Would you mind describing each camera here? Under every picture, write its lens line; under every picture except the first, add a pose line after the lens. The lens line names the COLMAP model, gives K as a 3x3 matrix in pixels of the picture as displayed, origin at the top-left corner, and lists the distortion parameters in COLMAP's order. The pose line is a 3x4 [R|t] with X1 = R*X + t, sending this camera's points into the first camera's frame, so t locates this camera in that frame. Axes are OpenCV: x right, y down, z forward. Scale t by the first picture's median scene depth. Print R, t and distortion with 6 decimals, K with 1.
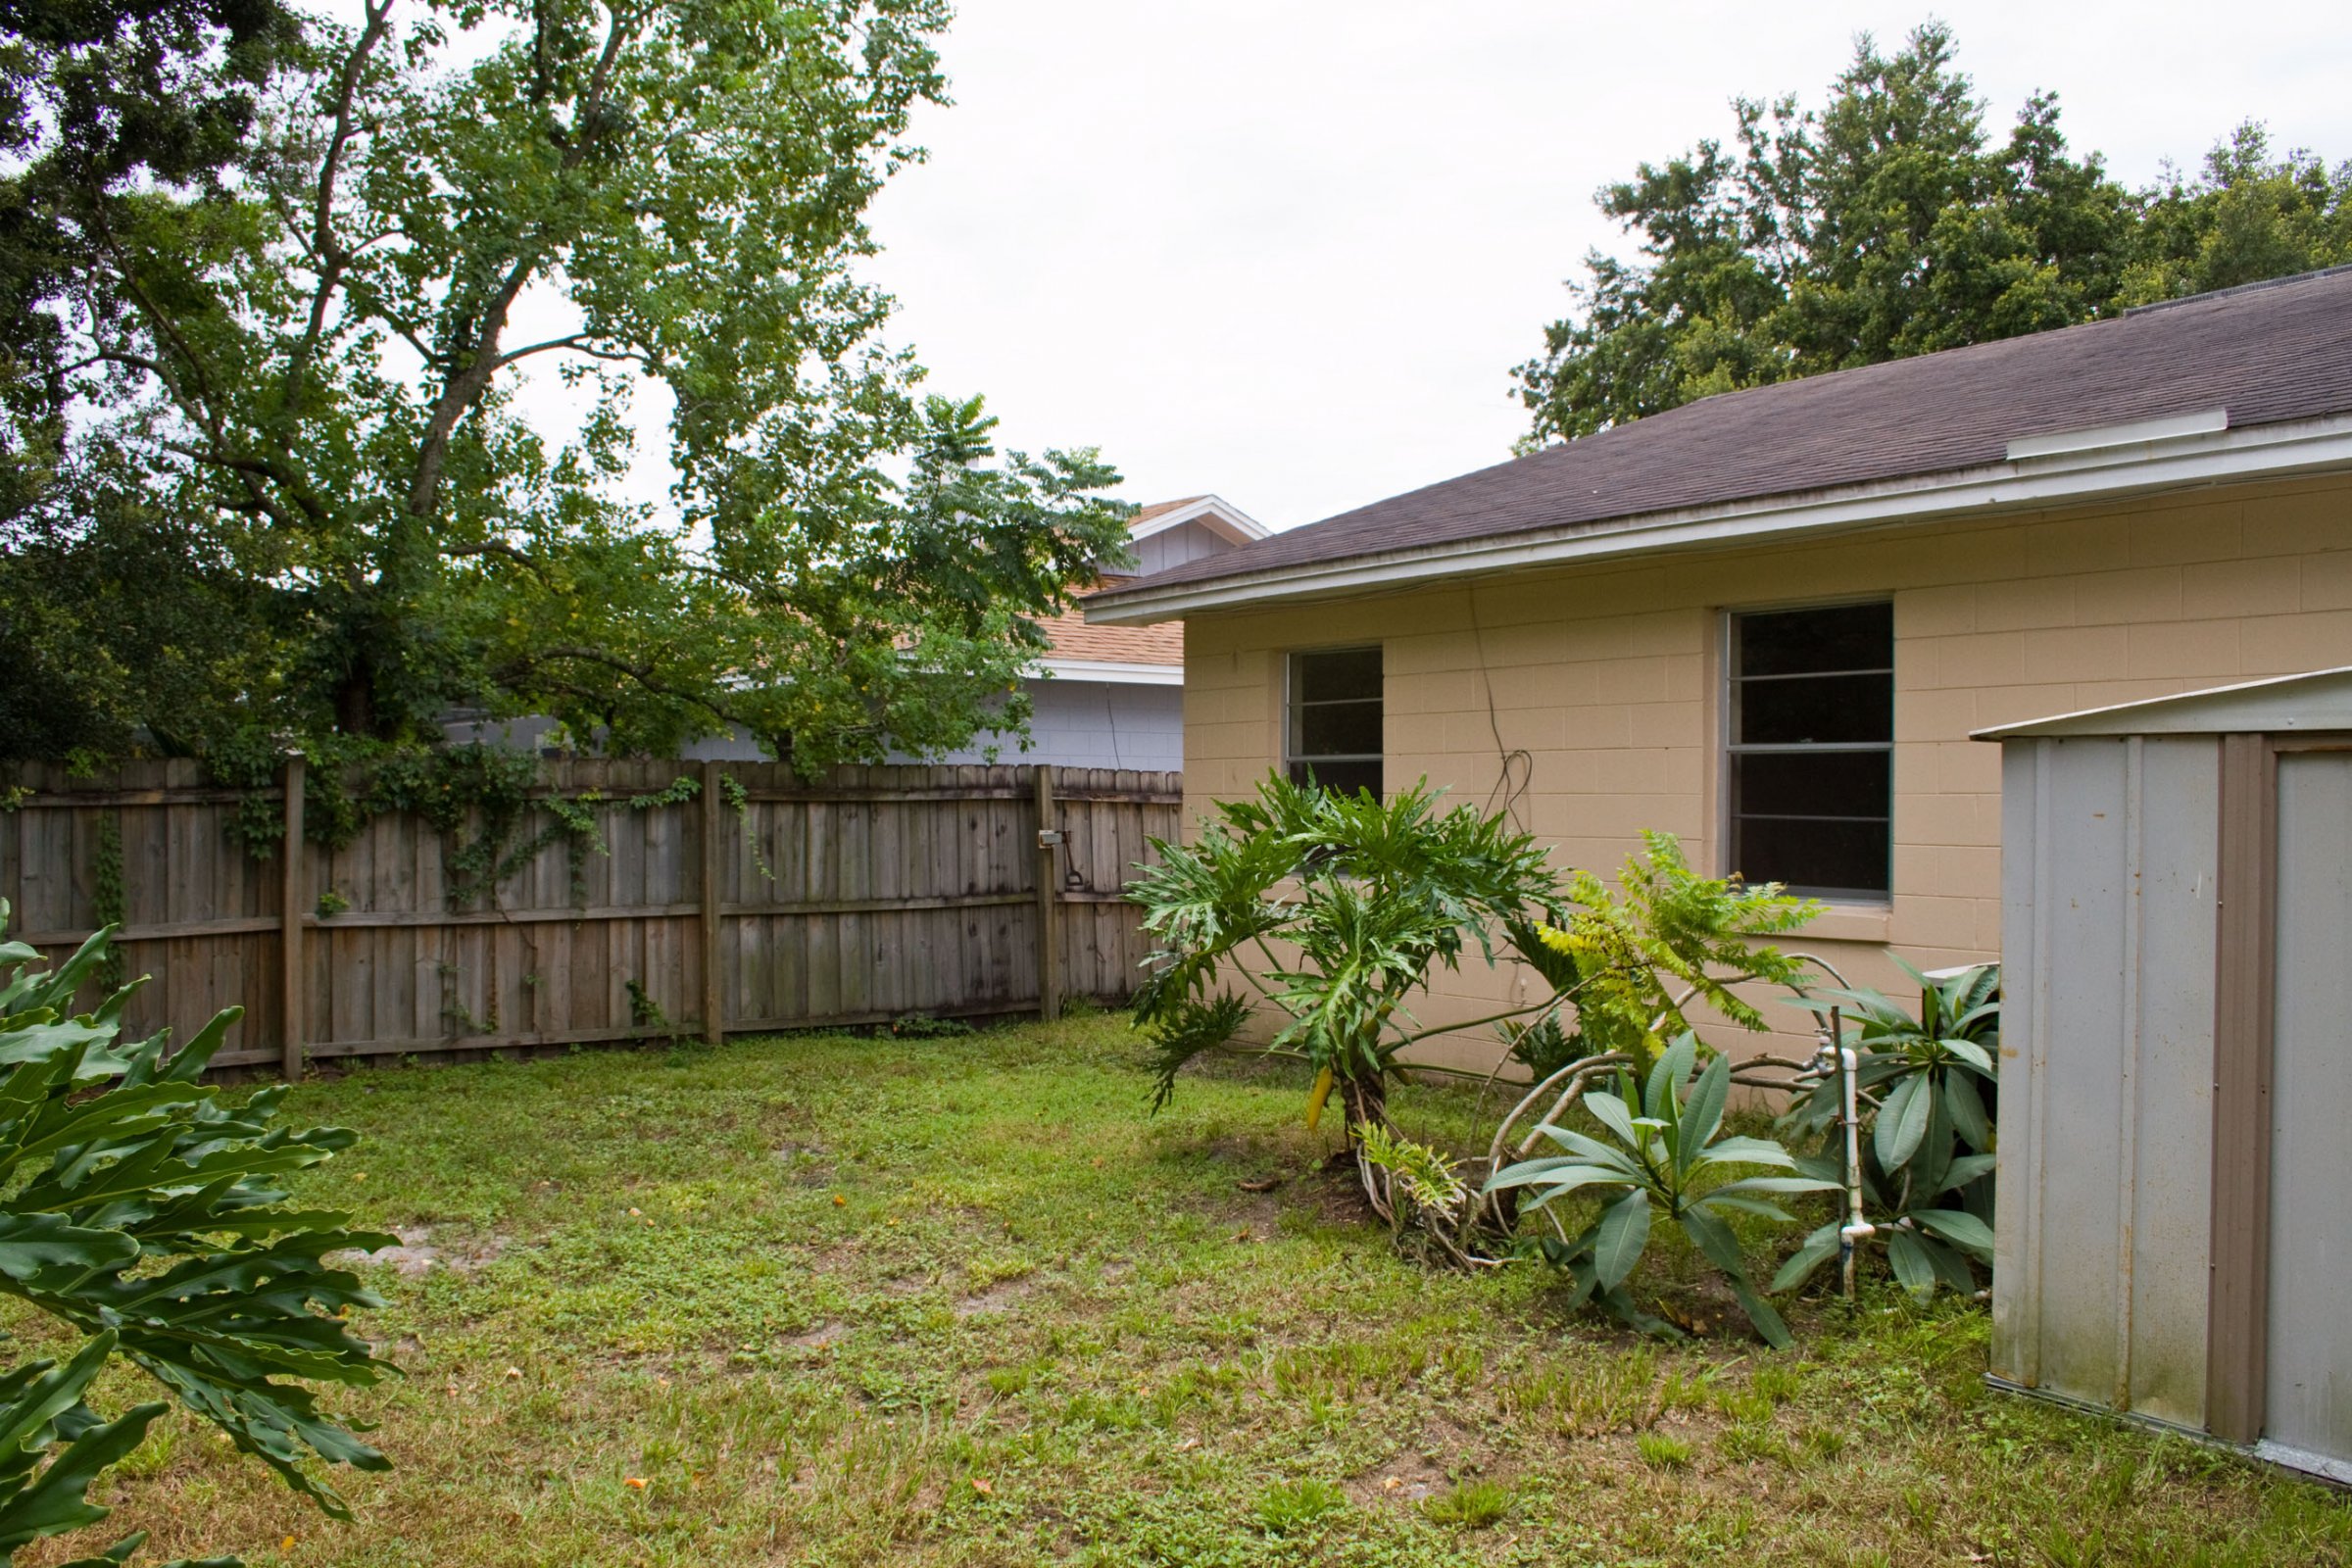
lens RADIAL K [[1918.9, 0, 1178.7], [0, 1918.9, 787.1], [0, 0, 1]] dist [-0.146405, 0.110099]
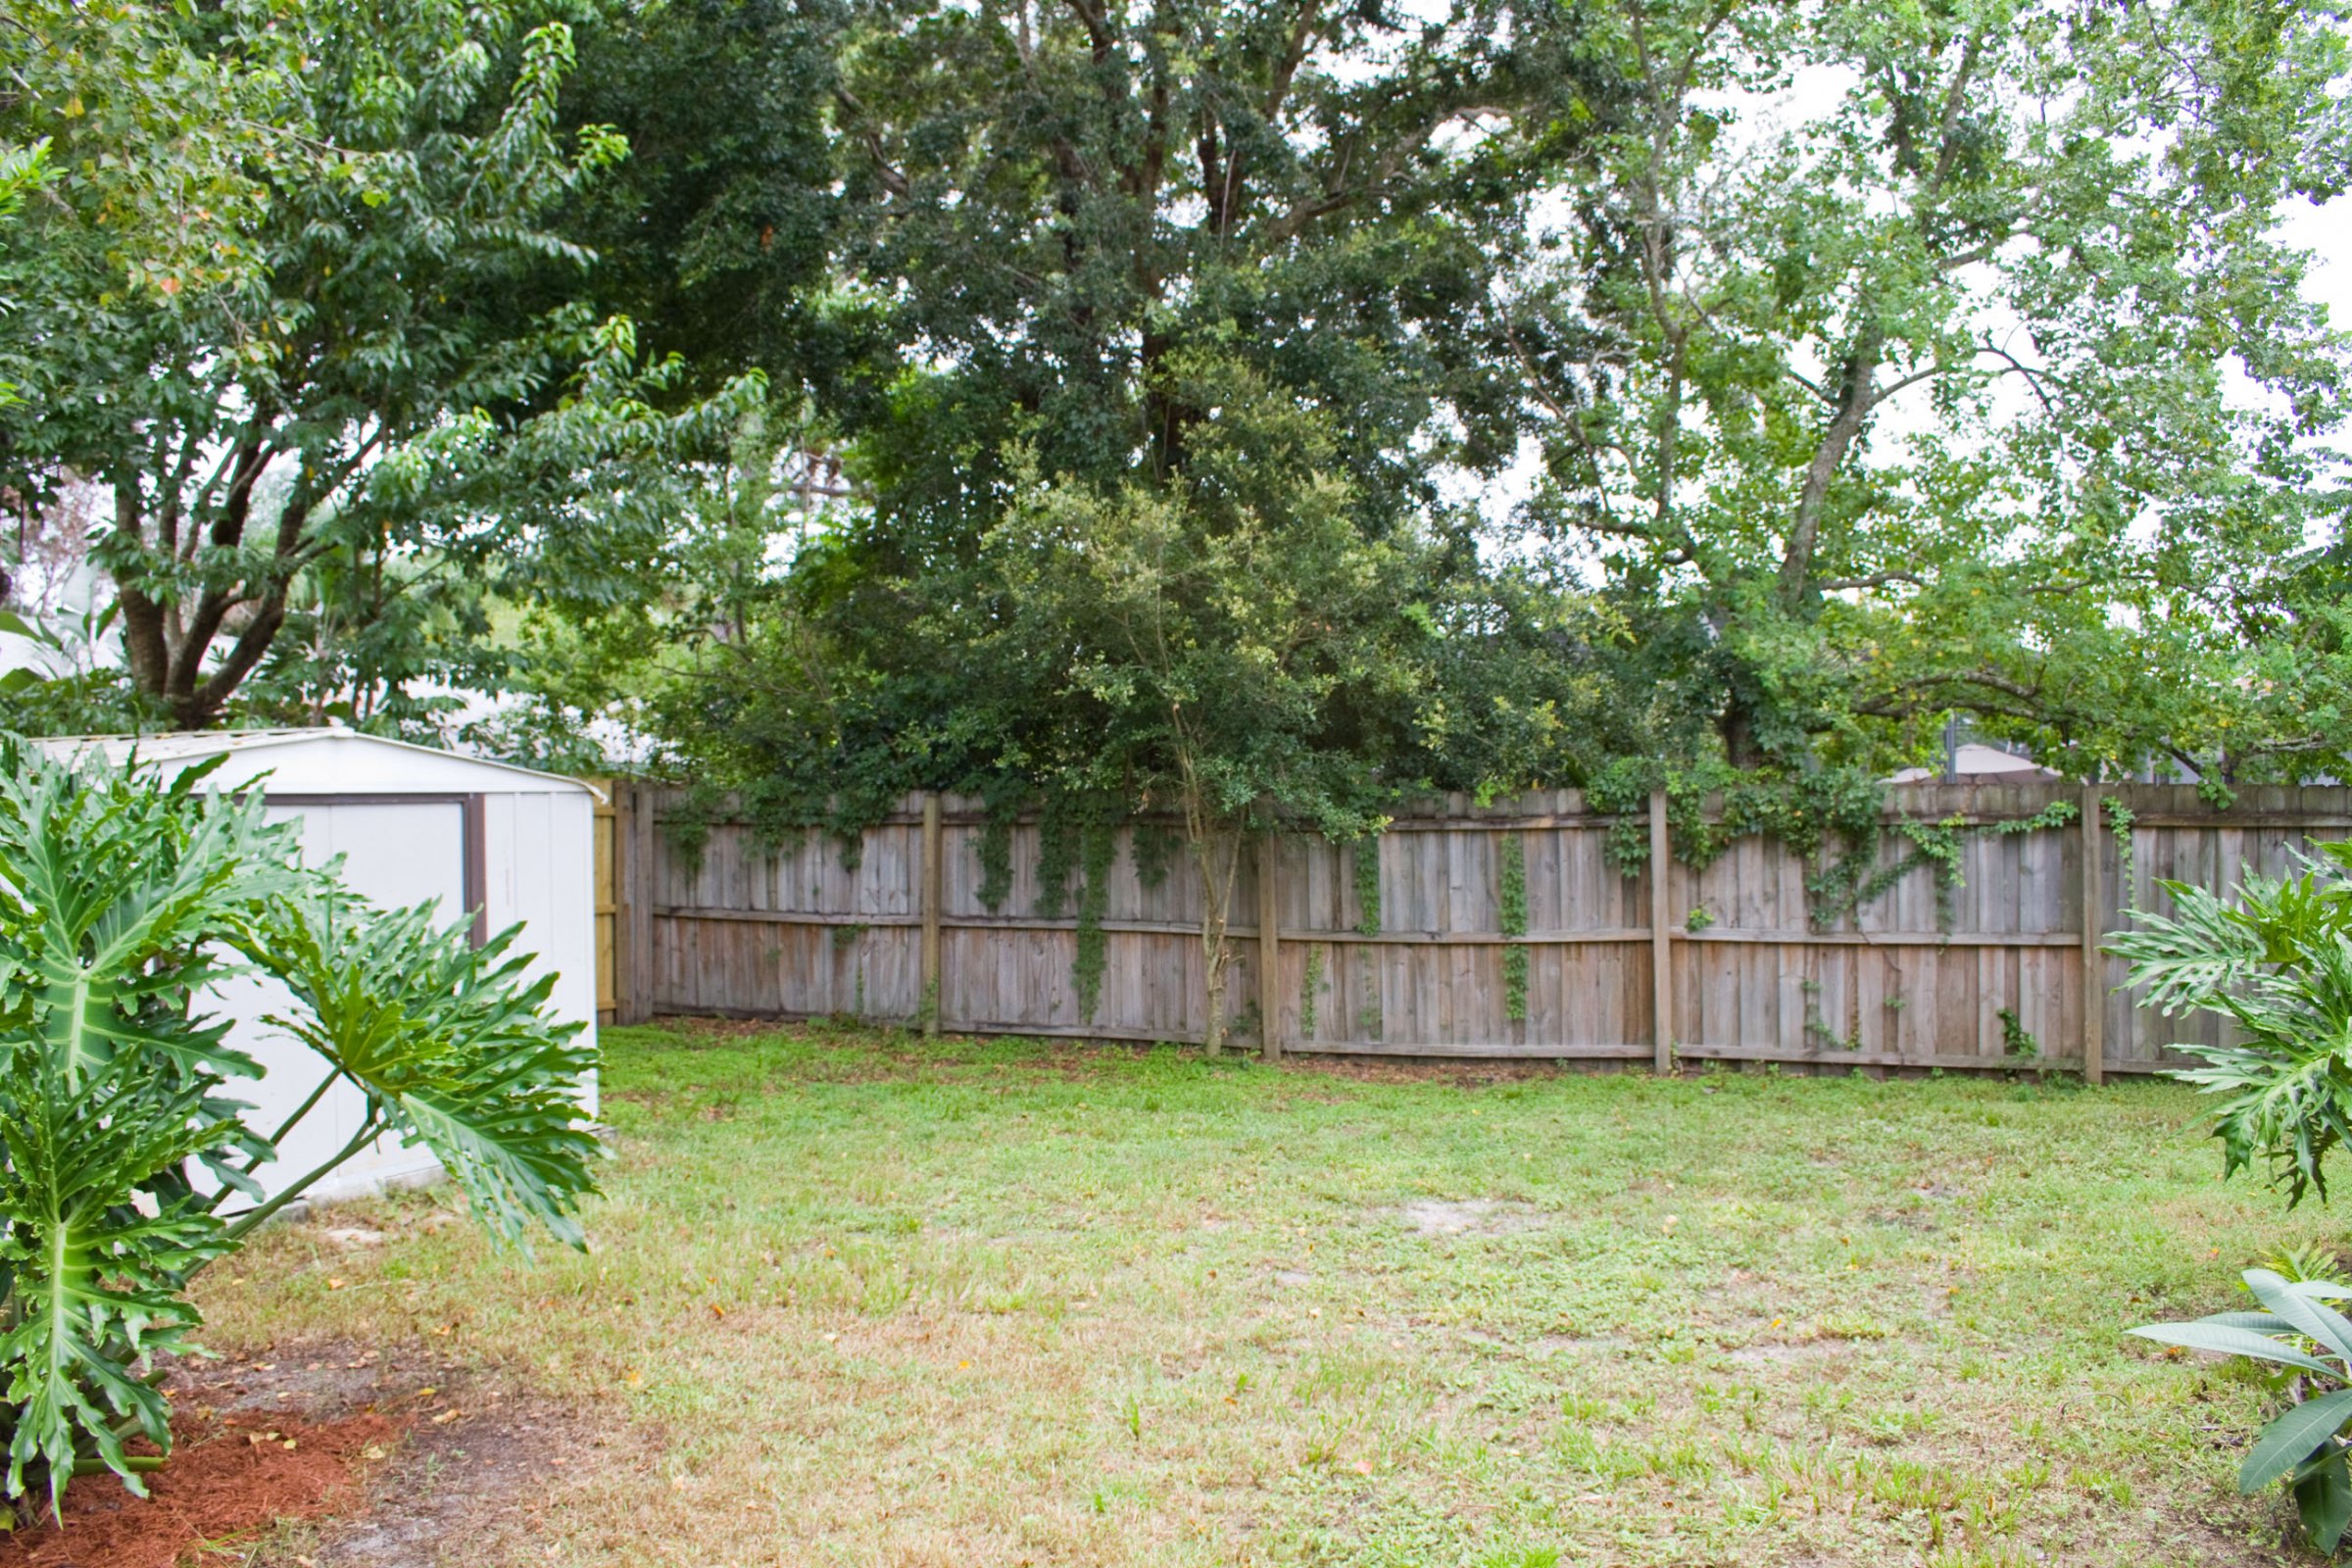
lens RADIAL K [[1918.9, 0, 1186.2], [0, 1918.9, 796.4], [0, 0, 1]] dist [-0.146405, 0.110099]
pose [[0.574571, -0.004885, -0.818440, 0.275744], [0.004699, 0.999985, -0.002669, -0.007822], [0.818441, -0.002312, 0.574586, 0.104572]]
